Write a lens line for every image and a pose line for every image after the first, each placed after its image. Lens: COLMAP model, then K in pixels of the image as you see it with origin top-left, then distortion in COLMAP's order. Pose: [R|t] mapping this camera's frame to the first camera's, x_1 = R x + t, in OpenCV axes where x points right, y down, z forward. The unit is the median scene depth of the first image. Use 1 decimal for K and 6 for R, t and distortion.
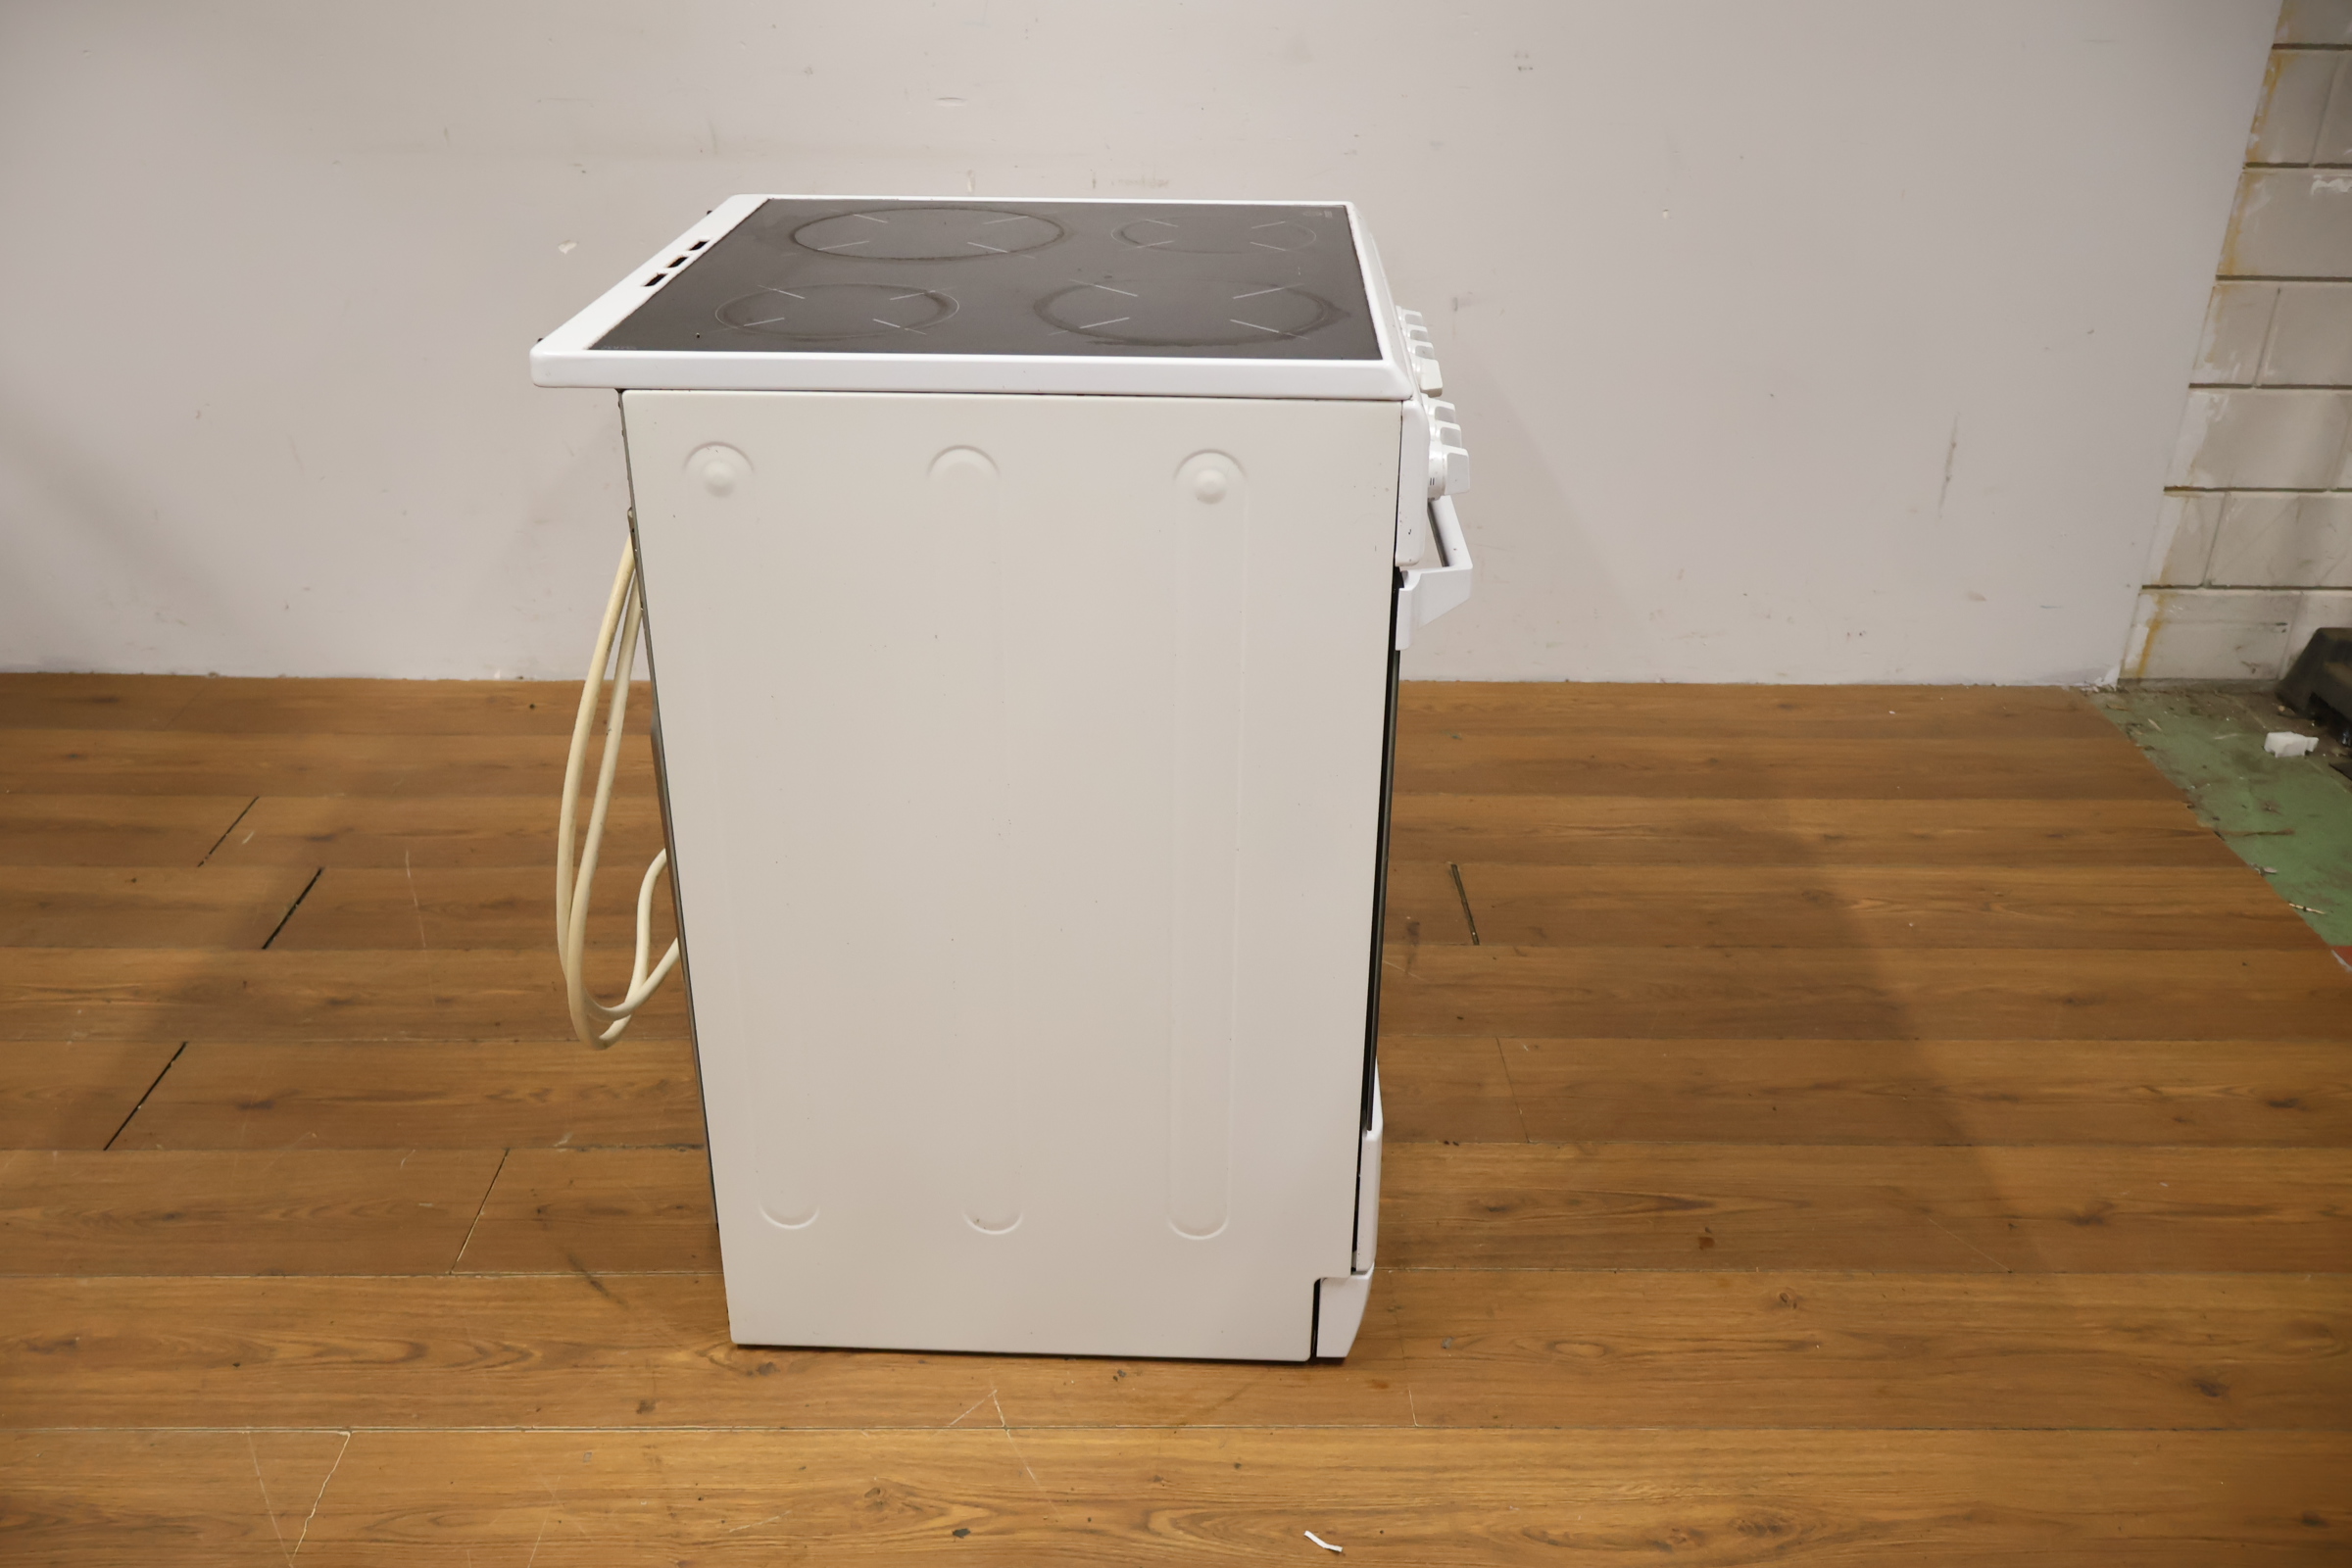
lens RADIAL K [[2029.9, 0, 1169.7], [0, 2029.9, 779.0], [0, 0, 1]] dist [-0.012399, 0.008206]
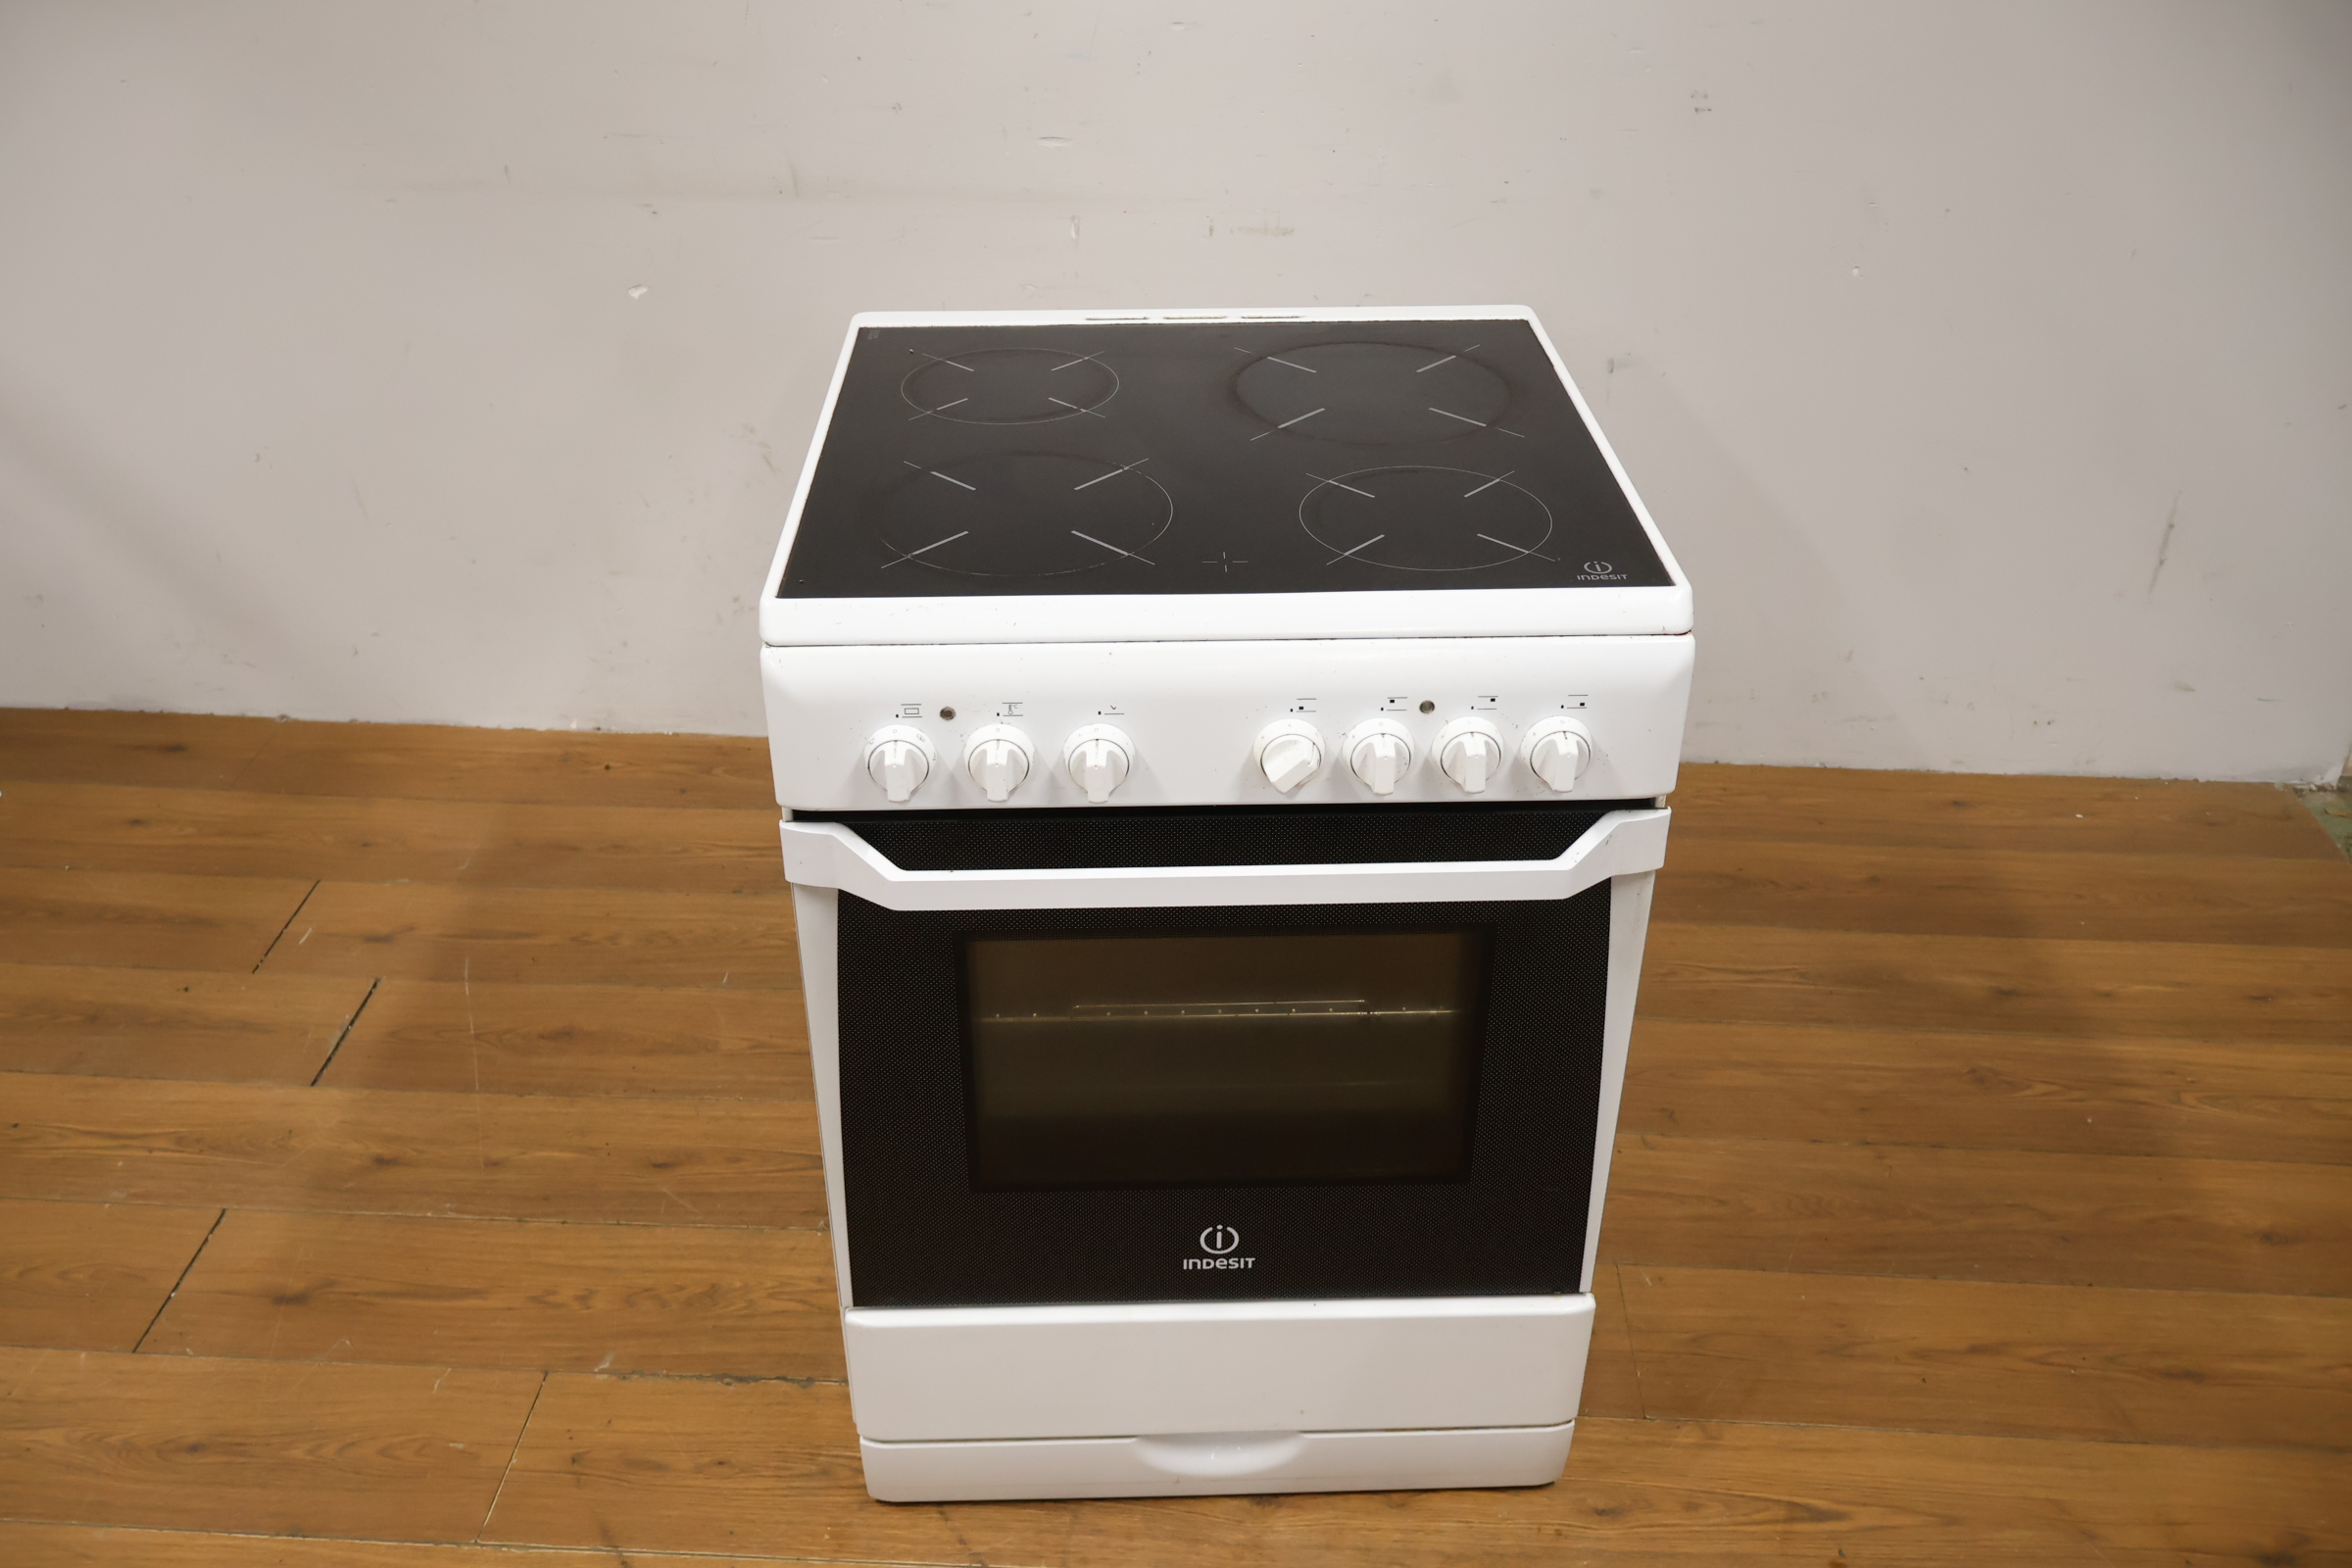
lens RADIAL K [[2029.9, 0, 1166.9], [0, 2029.9, 778.5], [0, 0, 1]] dist [-0.012399, 0.008206]
pose [[0.997265, 0.030831, -0.067166, 0.014272], [-0.024326, 0.995123, 0.095599, -0.175072], [0.069786, -0.093704, 0.993151, 0.103879]]
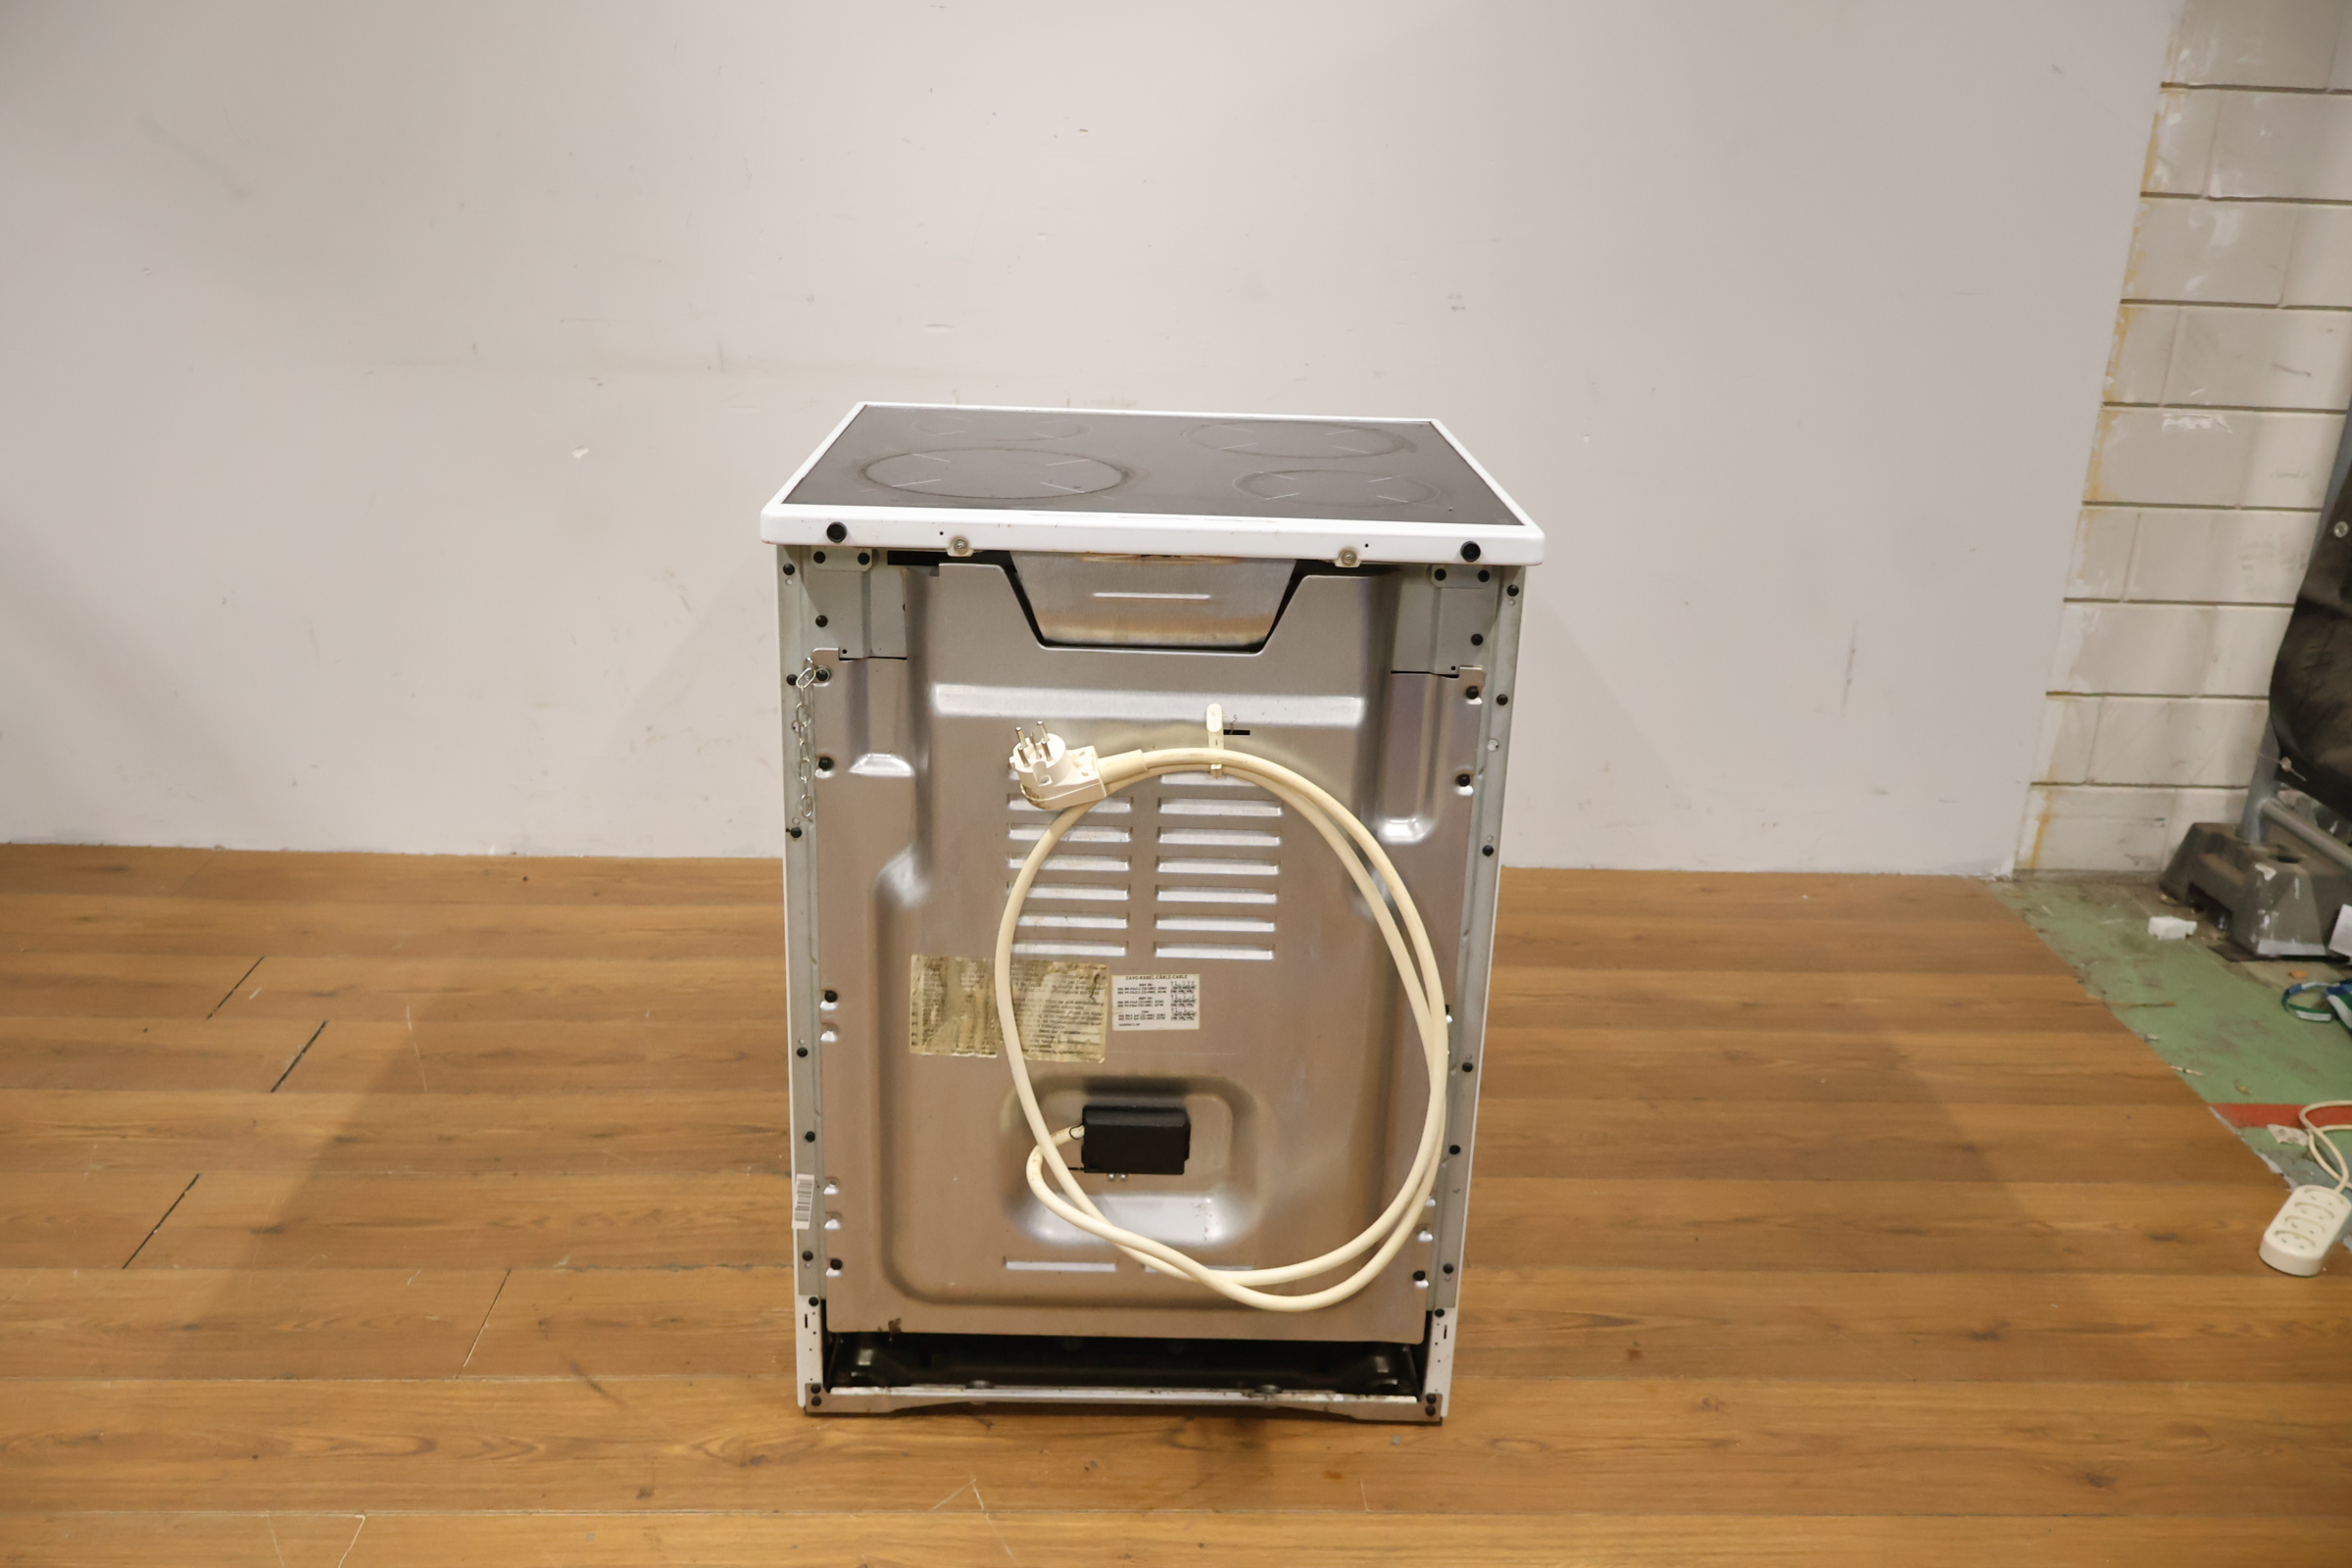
lens RADIAL K [[2029.9, 0, 1175.6], [0, 2029.9, 775.5], [0, 0, 1]] dist [-0.012399, 0.008206]
pose [[0.999486, 0.010704, 0.030216, -0.012922], [-0.007009, 0.992771, -0.119823, 0.047423], [-0.031280, 0.119550, 0.992335, -0.084687]]
